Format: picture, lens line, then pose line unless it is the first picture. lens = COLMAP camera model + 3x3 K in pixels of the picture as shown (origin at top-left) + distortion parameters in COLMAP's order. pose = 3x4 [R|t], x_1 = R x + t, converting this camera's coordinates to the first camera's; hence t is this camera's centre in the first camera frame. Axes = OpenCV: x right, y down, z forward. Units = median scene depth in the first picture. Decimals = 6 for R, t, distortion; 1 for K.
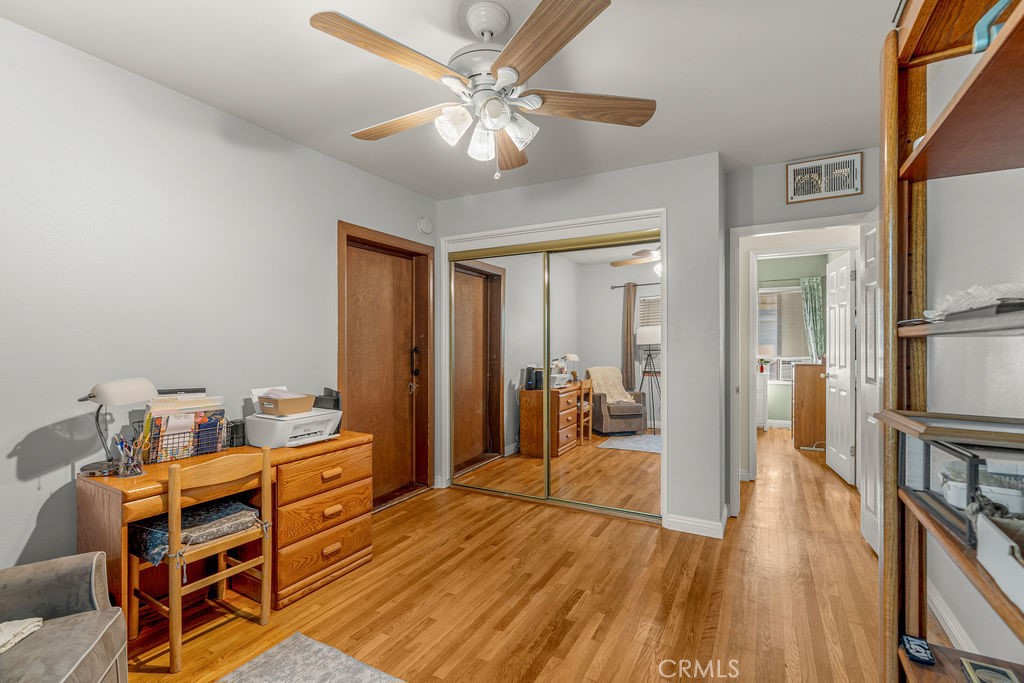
lens RADIAL K [[472.3, 0, 512.4], [0, 472.3, 331.0], [0, 0, 1]] dist [-0.006040, -0.000727]
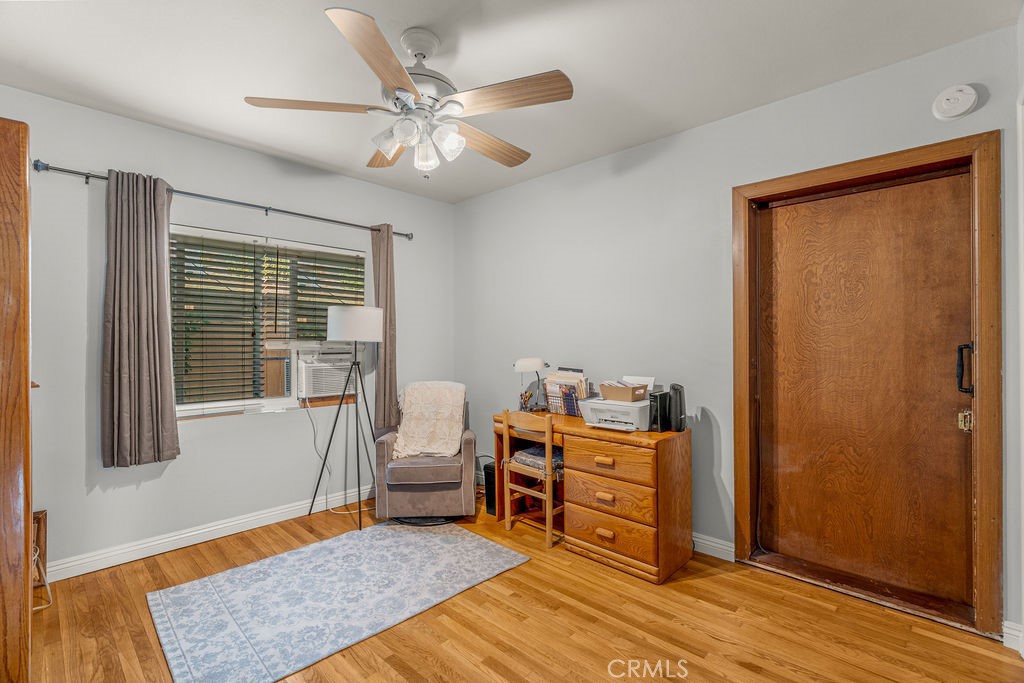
lens RADIAL K [[472.3, 0, 512.4], [0, 472.3, 331.0], [0, 0, 1]] dist [-0.006040, -0.000727]
pose [[-0.269525, -0.017458, -0.962835, 0.687978], [0.029623, 0.999212, -0.026410, 0.035514], [0.962538, -0.035640, -0.268795, 1.099759]]
